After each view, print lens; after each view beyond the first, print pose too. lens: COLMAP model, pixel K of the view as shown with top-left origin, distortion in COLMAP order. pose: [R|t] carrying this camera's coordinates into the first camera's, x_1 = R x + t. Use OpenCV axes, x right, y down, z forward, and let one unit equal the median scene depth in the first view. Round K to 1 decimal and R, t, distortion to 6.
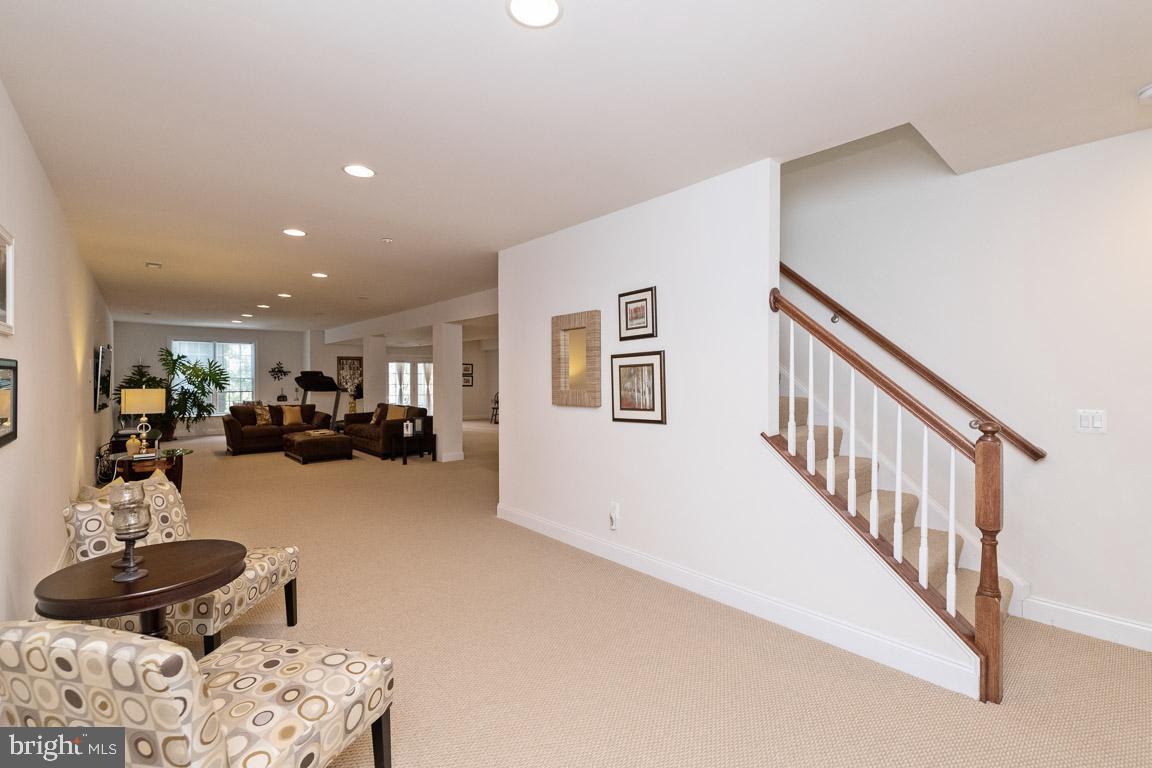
lens RADIAL K [[503.5, 0, 577.3], [0, 503.5, 383.7], [0, 0, 1]] dist [0.005538, -0.000649]
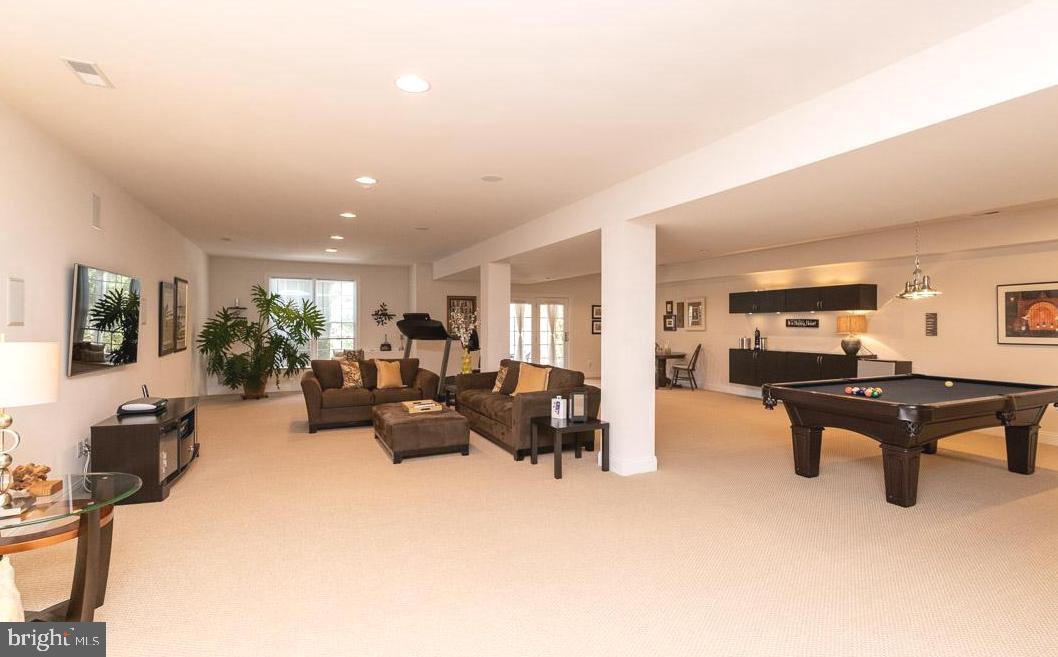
lens RADIAL K [[494.6, 0, 528.3], [0, 494.6, 326.7], [0, 0, 1]] dist [0.000503, -0.000163]
pose [[0.961025, 0.005408, -0.276408, -0.163884], [-0.007463, 0.999952, -0.006384, -0.001300], [0.276360, 0.008198, 0.961019, 0.340758]]
